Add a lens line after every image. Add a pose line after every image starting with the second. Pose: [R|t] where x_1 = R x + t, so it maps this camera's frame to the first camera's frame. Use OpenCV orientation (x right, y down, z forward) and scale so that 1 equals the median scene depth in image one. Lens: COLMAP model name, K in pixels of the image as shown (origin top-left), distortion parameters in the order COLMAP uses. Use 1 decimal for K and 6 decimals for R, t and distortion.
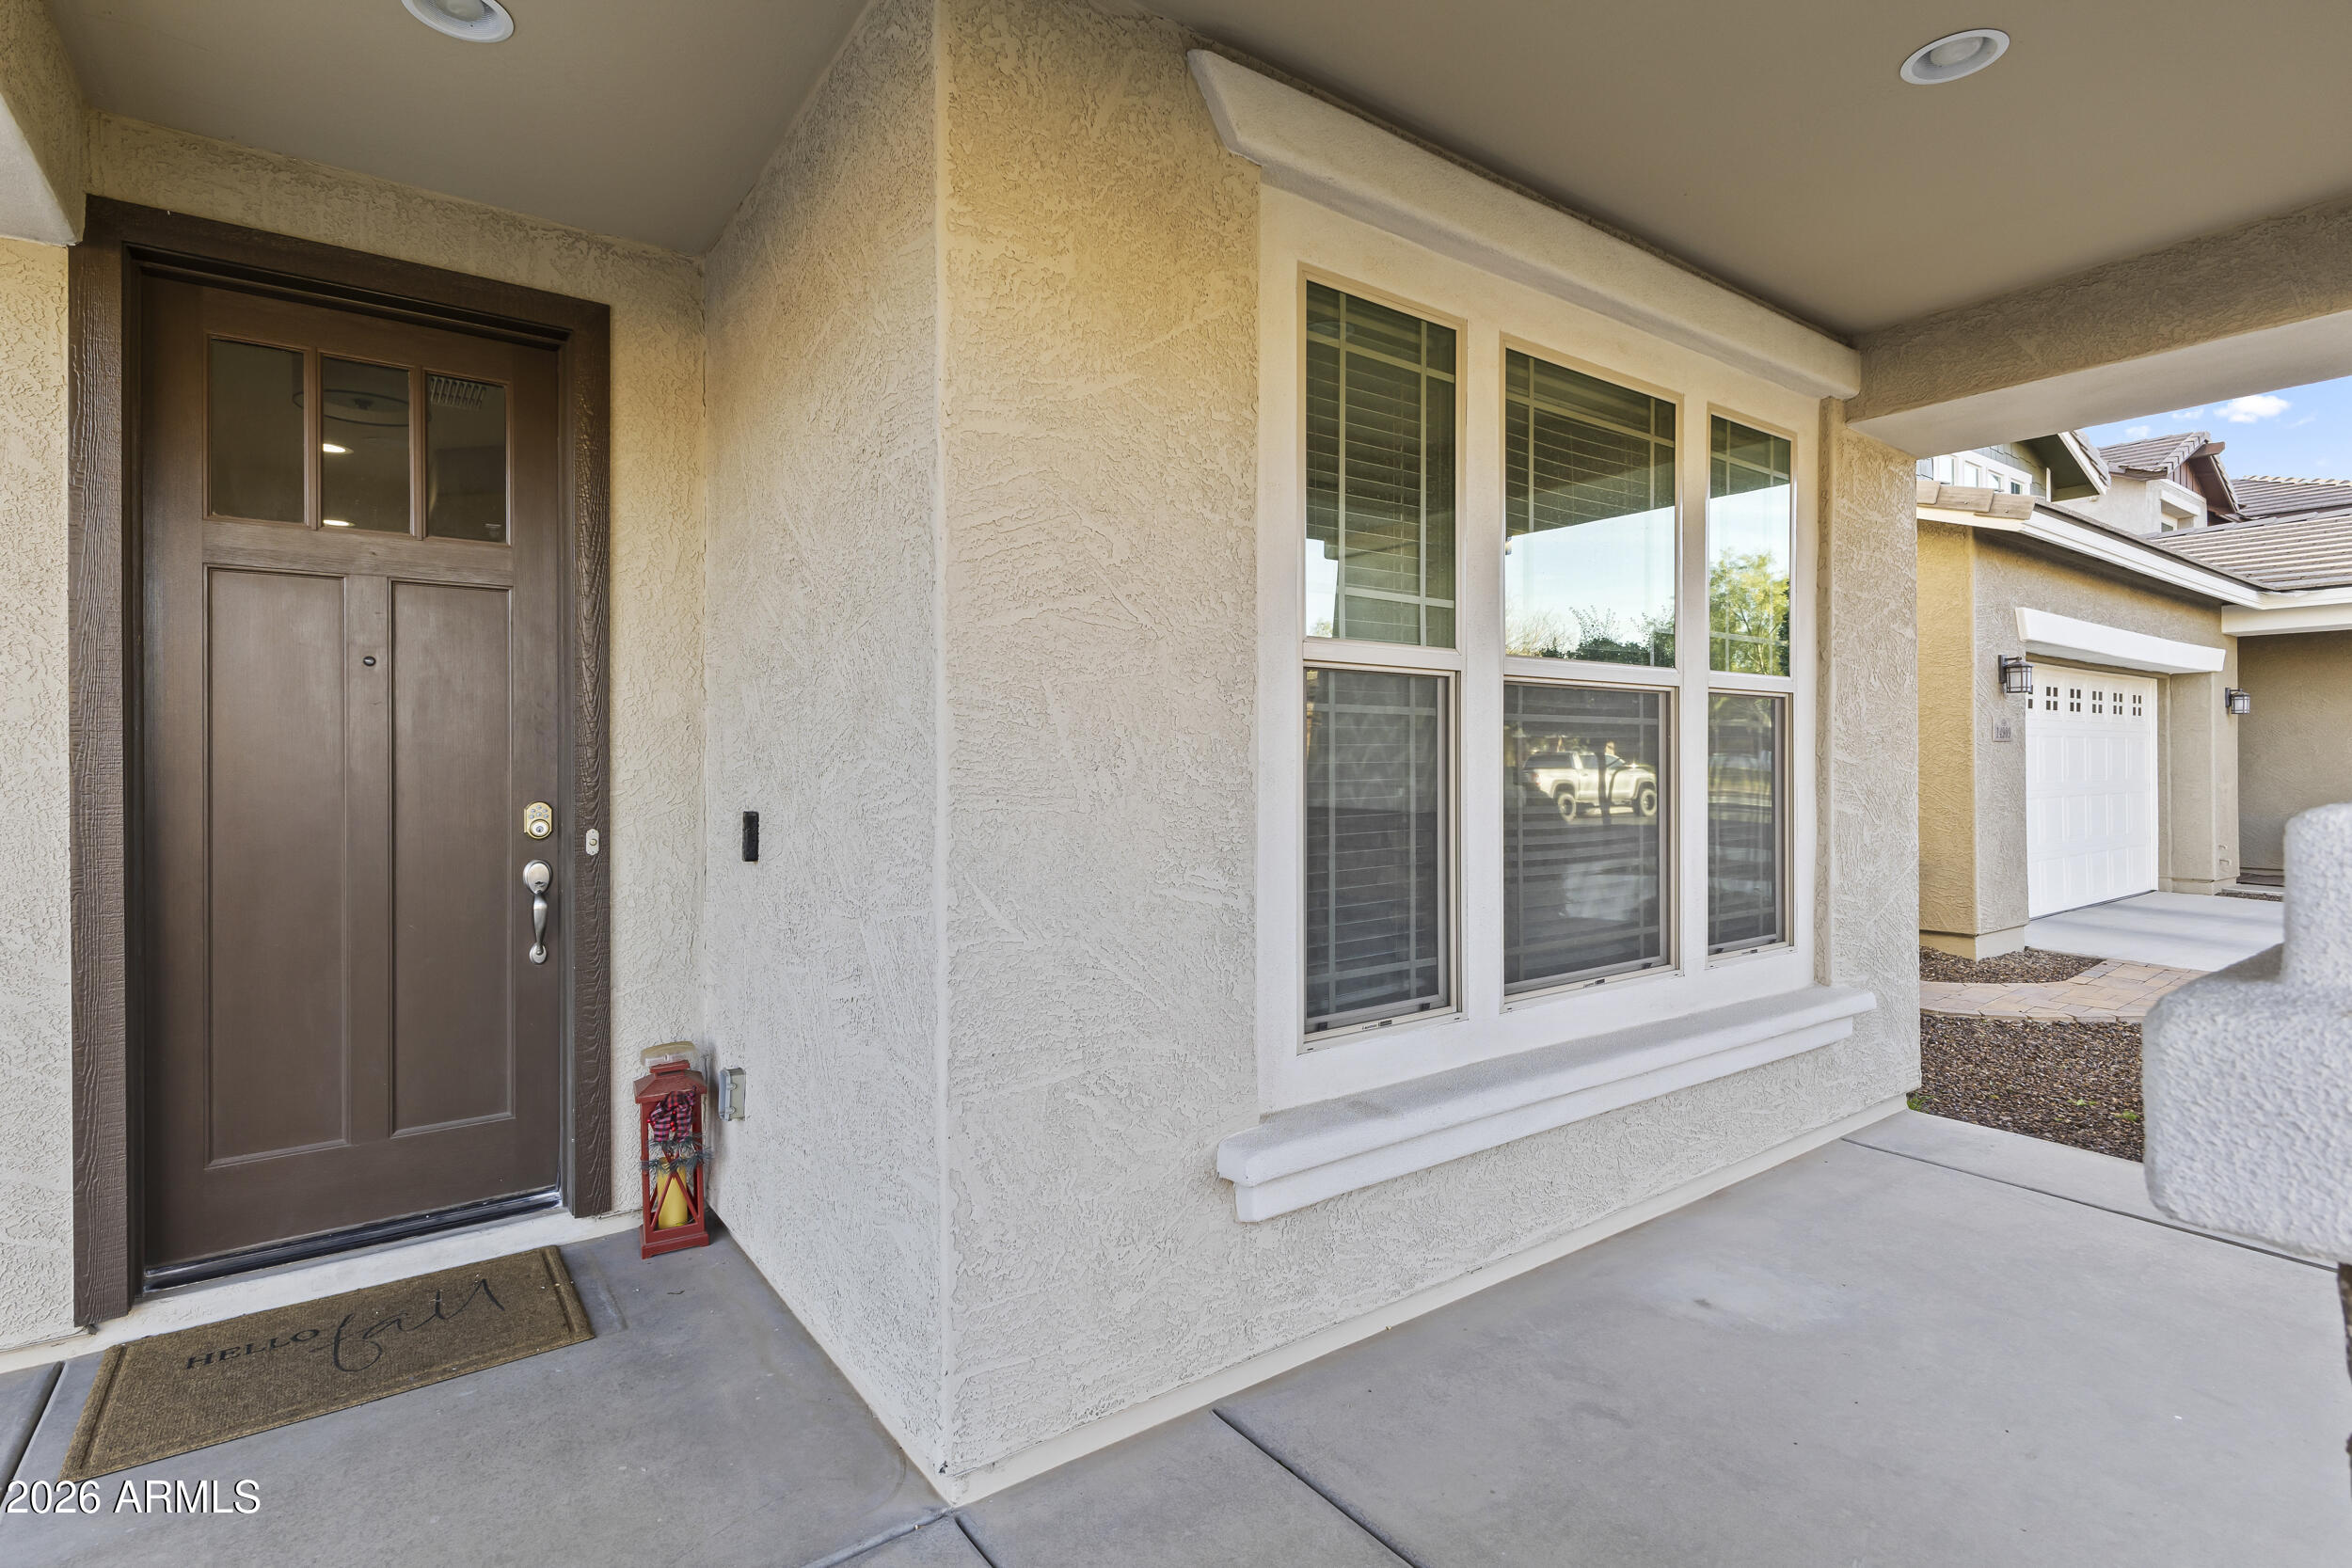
lens RADIAL K [[1127.5, 0, 1180.0], [0, 1127.5, 772.1], [0, 0, 1]] dist [0.000508, 0.000110]
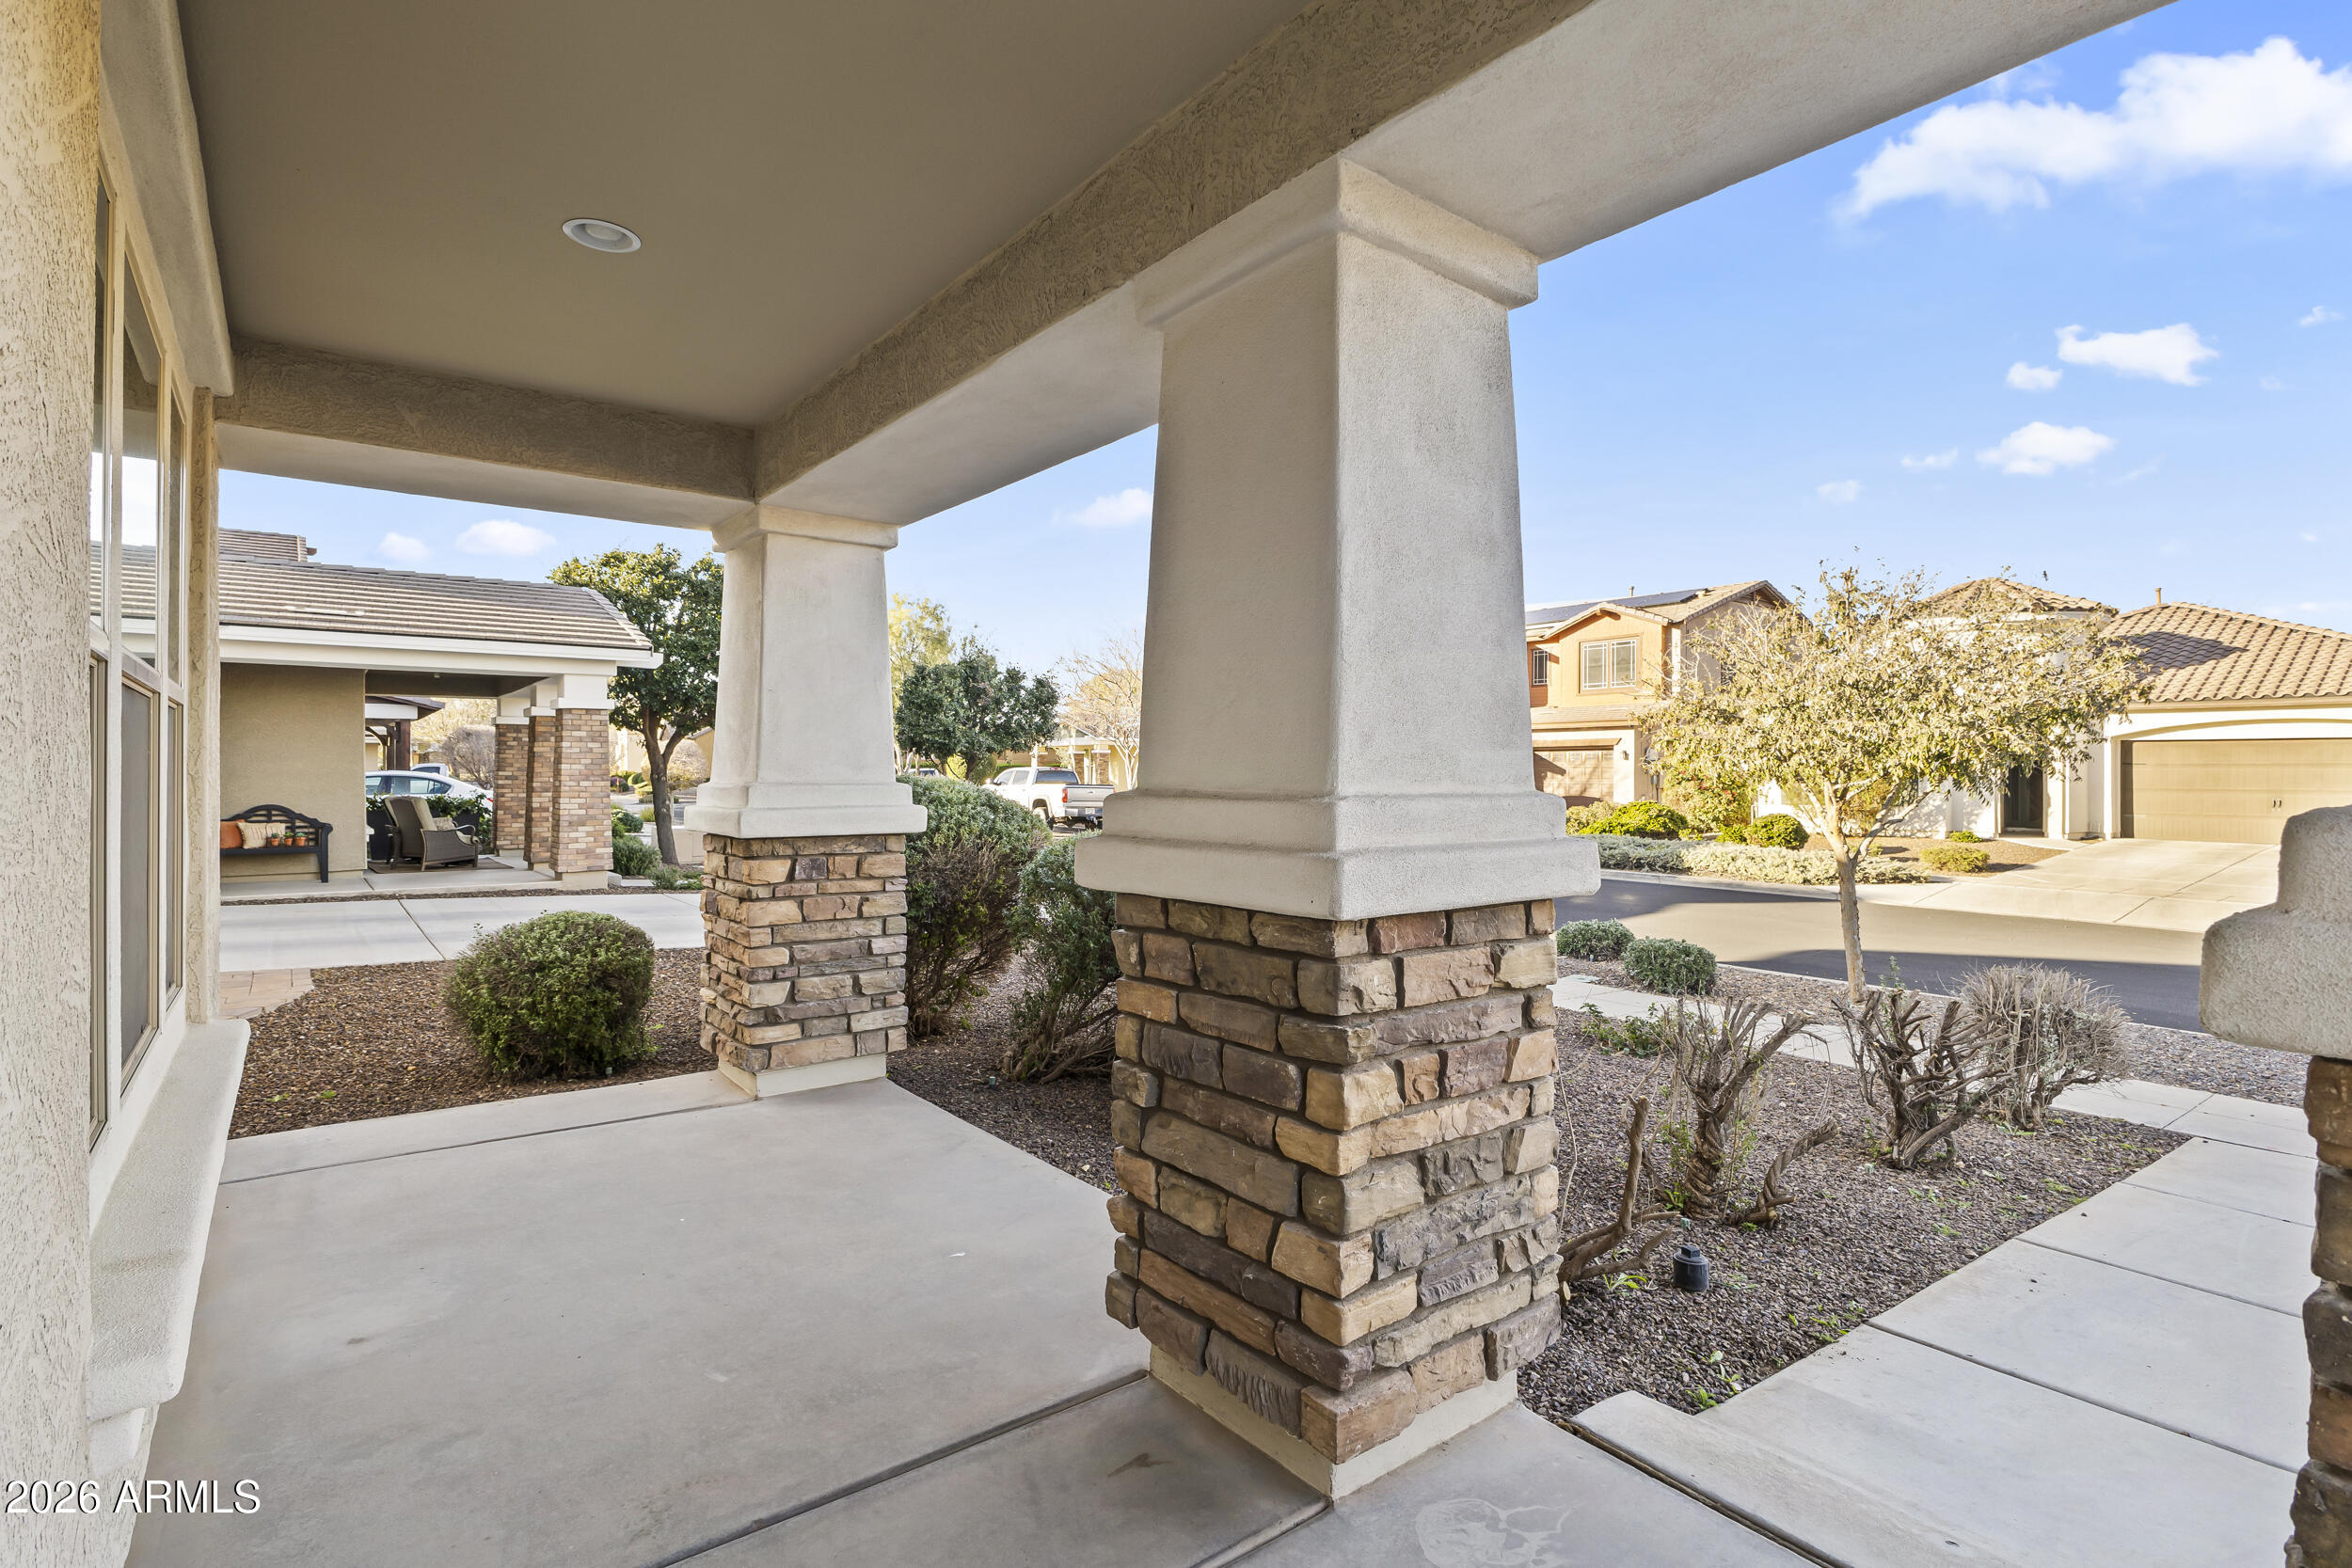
lens RADIAL K [[1127.5, 0, 1179.6], [0, 1127.5, 776.3], [0, 0, 1]] dist [0.000508, 0.000110]
pose [[-0.027013, 0.000020, 0.999635, -0.602437], [0.006655, 0.999978, 0.000160, -0.011889], [-0.999613, 0.006657, -0.027013, 0.360940]]
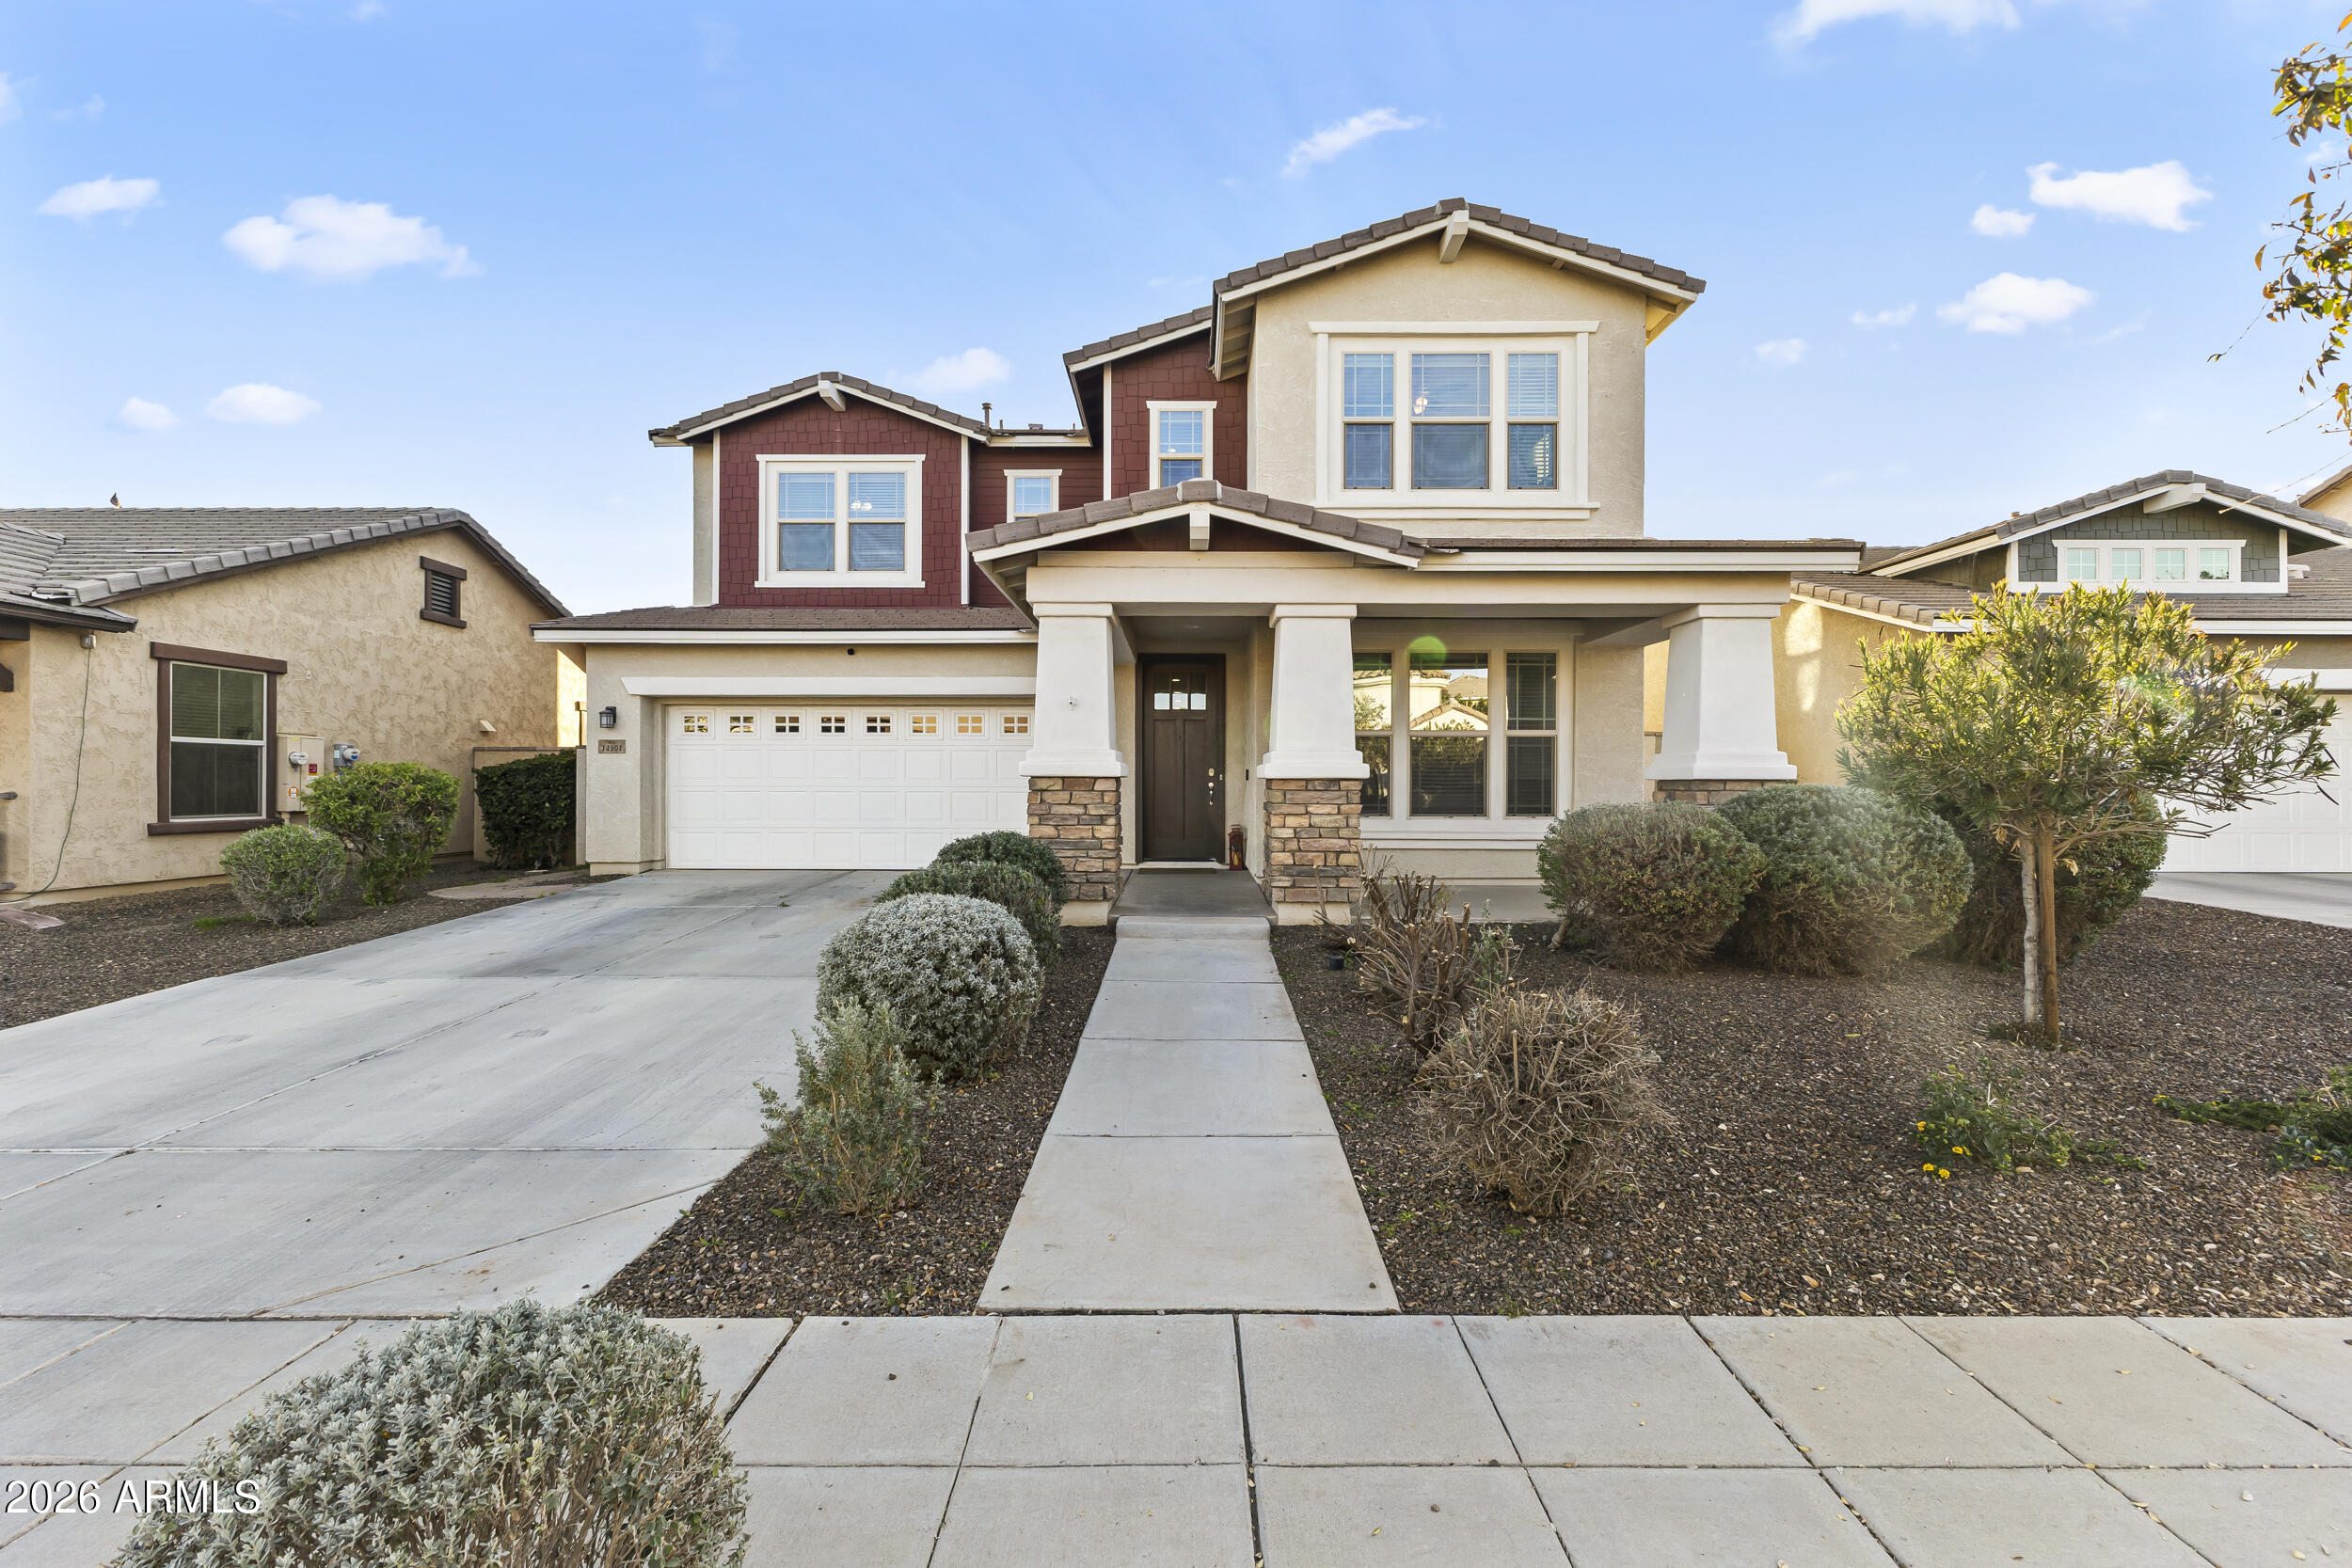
lens RADIAL K [[1017.3, 0, 1179.6], [0, 1017.3, 773.6], [0, 0, 1]] dist [-0.000006, 0.000000]
pose [[0.800990, 0.005031, -0.598657, 0.934088], [-0.007643, 0.999969, -0.001823, 0.029868], [0.598629, 0.006036, 0.801004, -1.233312]]
